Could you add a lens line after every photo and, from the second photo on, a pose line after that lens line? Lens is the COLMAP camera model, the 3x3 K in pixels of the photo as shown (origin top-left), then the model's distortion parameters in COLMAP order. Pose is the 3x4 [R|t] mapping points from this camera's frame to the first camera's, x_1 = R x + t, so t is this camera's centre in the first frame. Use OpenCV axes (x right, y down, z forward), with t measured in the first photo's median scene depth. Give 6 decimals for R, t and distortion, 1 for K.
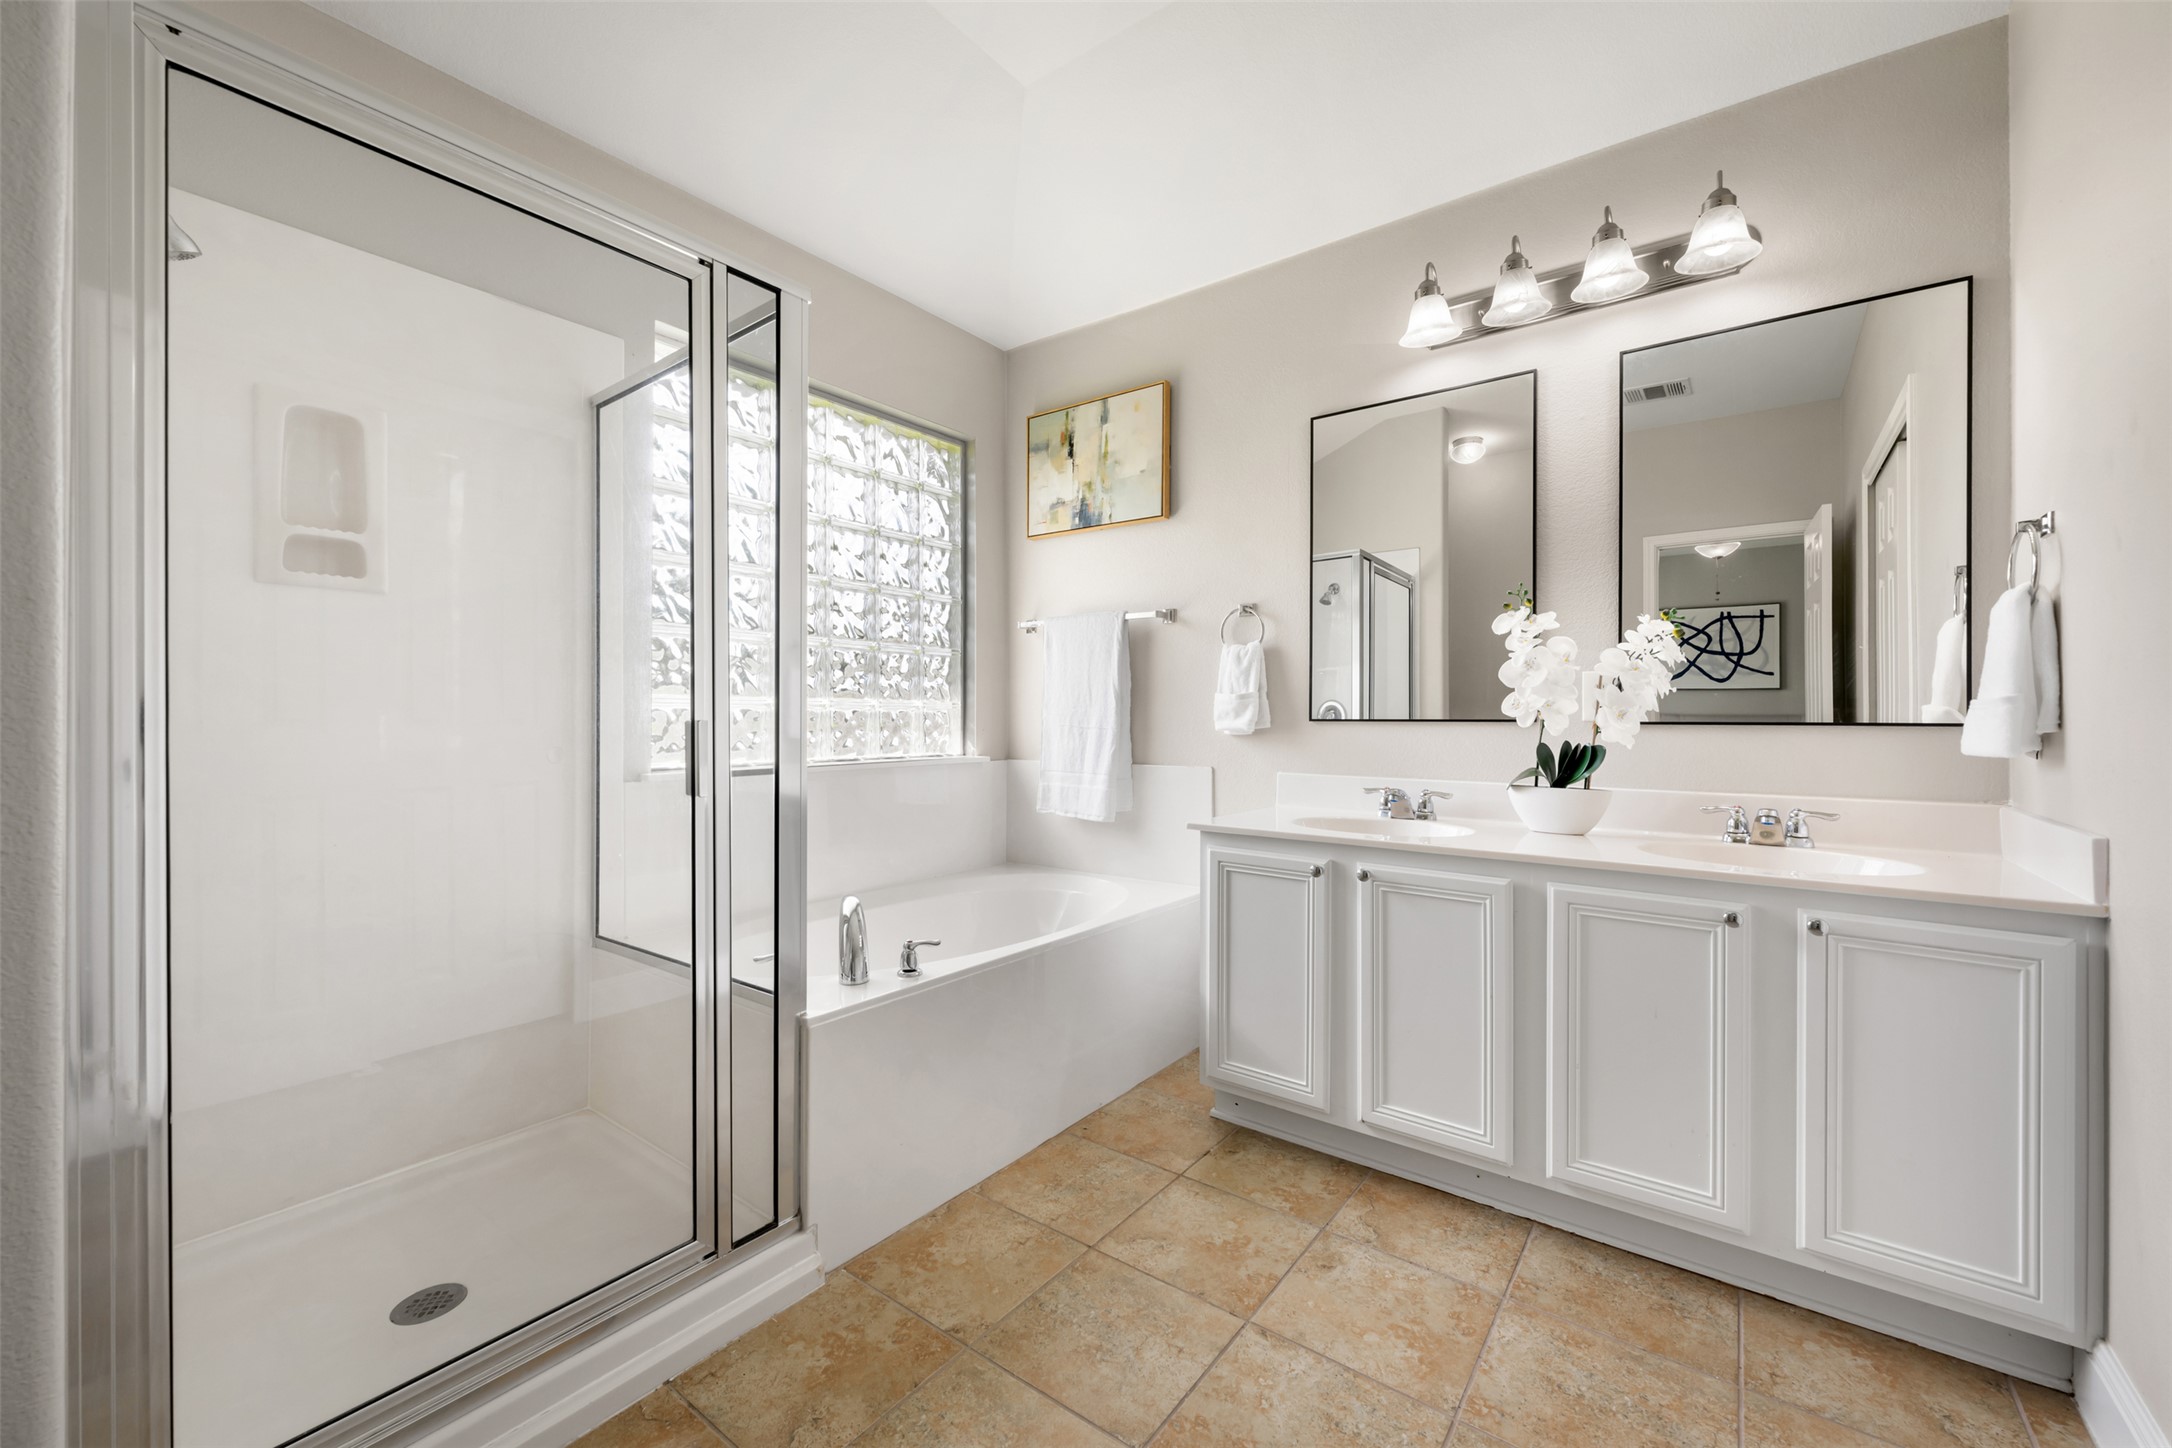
lens RADIAL K [[884.6, 0, 1105.7], [0, 884.6, 726.0], [0, 0, 1]] dist [0.001066, 0.000101]
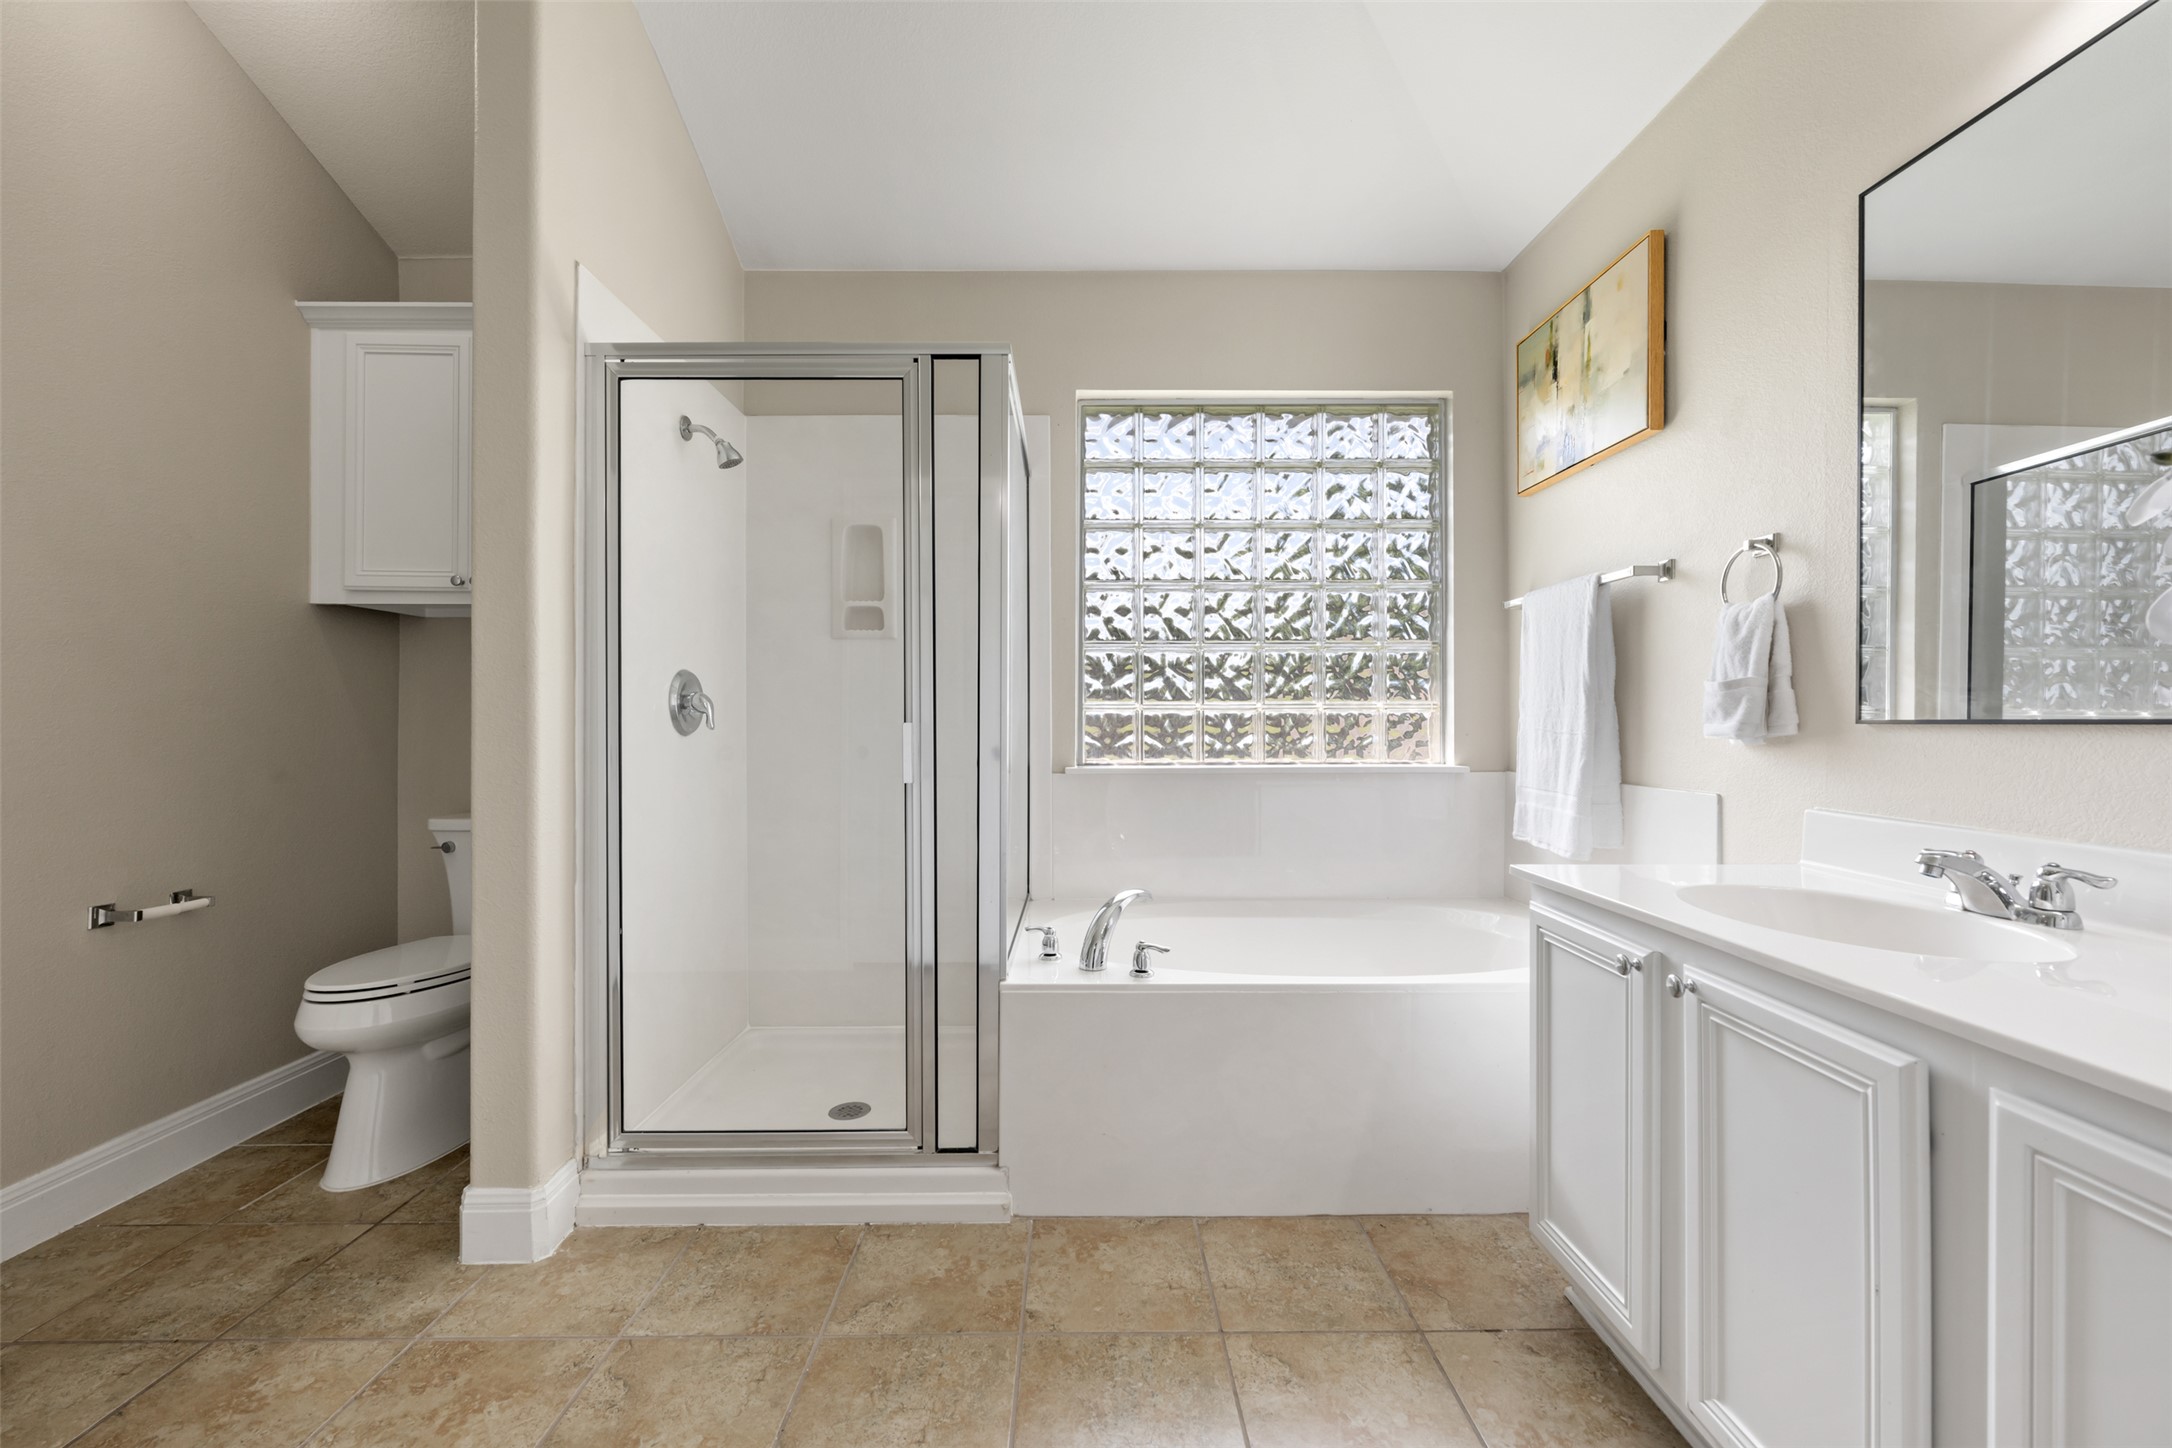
lens RADIAL K [[890.1, 0, 1083.5], [0, 890.1, 729.8], [0, 0, 1]] dist [0.001197, 0.000003]
pose [[0.587424, 0.004747, -0.809265, 0.492437], [-0.005002, 0.999985, 0.002235, -0.000031], [0.809264, 0.002735, 0.587439, 0.308619]]
